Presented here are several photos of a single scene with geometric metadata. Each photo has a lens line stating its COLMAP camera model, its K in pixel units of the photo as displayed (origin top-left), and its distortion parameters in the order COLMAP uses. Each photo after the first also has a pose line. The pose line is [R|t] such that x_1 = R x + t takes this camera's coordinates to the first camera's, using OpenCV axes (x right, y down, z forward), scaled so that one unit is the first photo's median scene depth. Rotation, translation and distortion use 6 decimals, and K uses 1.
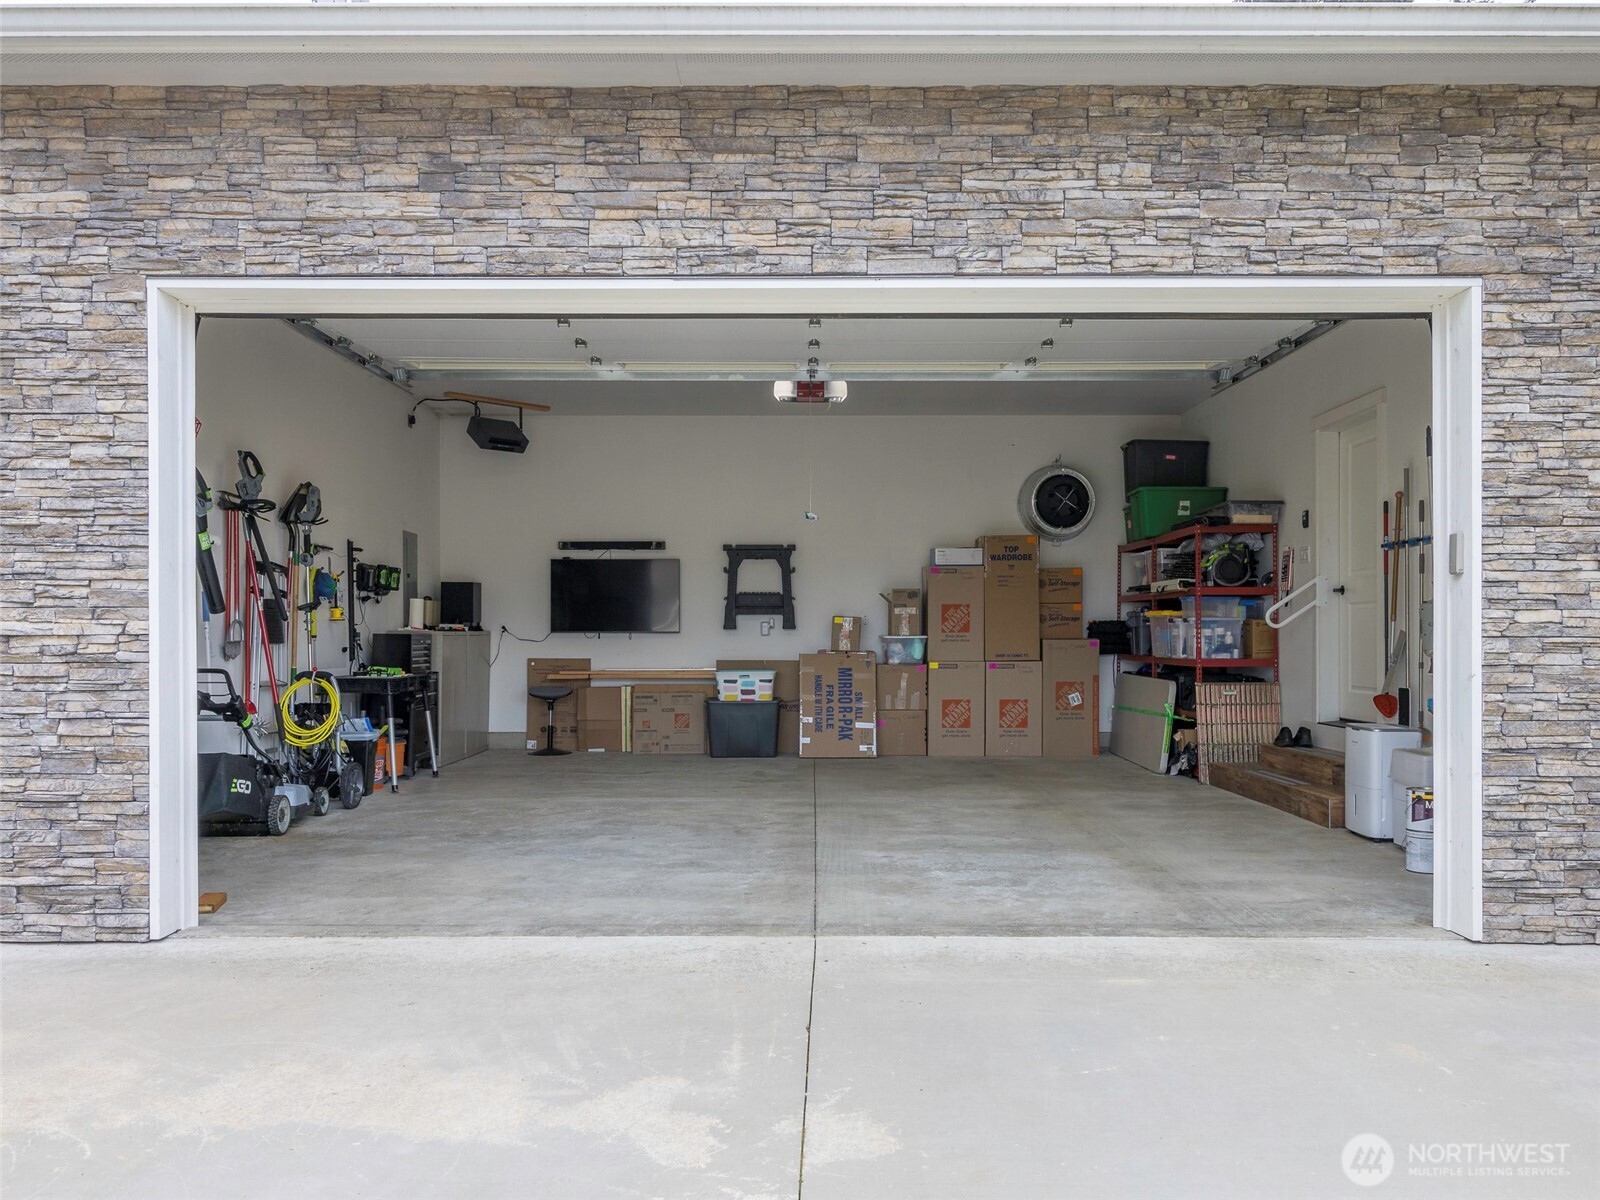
lens RADIAL K [[1148.1, 0, 801.1], [0, 1148.1, 632.9], [0, 0, 1]] dist [-0.000371, 0.000093]
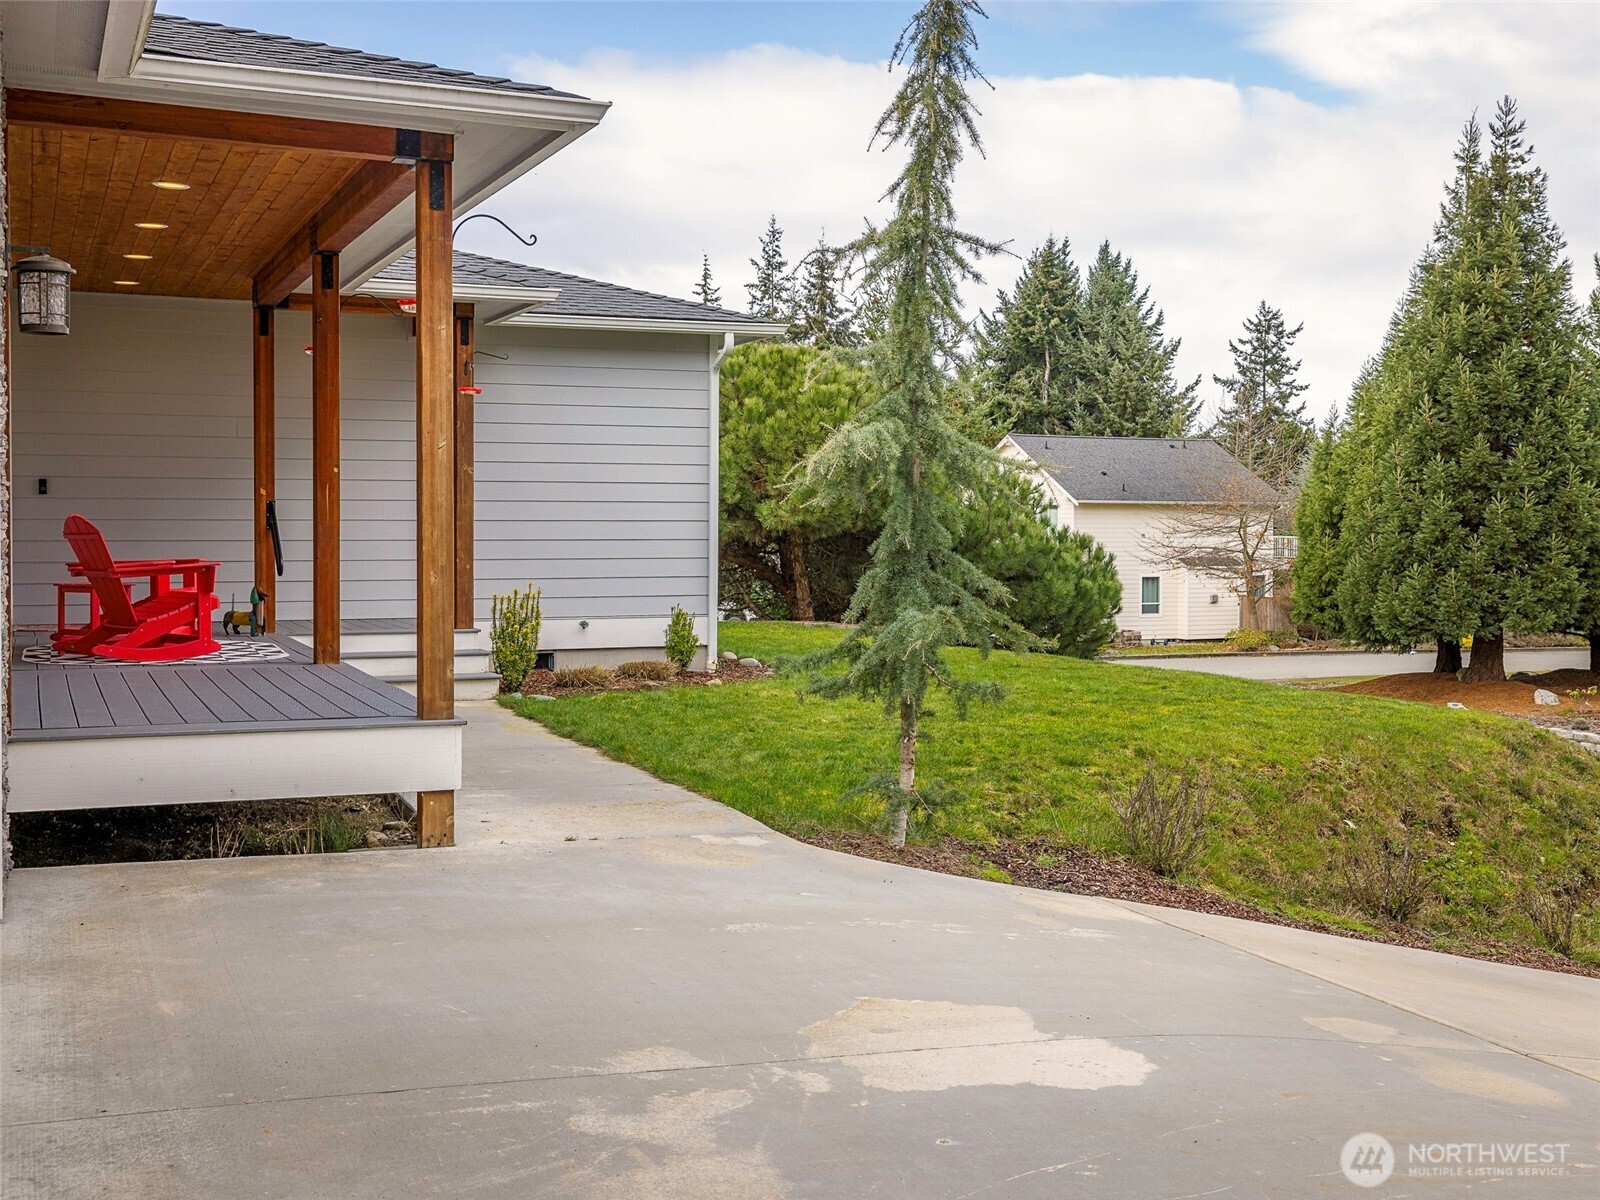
lens RADIAL K [[1978.2, 0, 800.0], [0, 1978.2, 600.0], [0, 0, 1]] dist [0.000016, 0.007140]
pose [[-0.365082, -0.043805, 0.929944, -3.719513], [-0.004304, 0.998961, 0.045366, -0.215822], [-0.930965, 0.012560, -0.364892, 3.230667]]
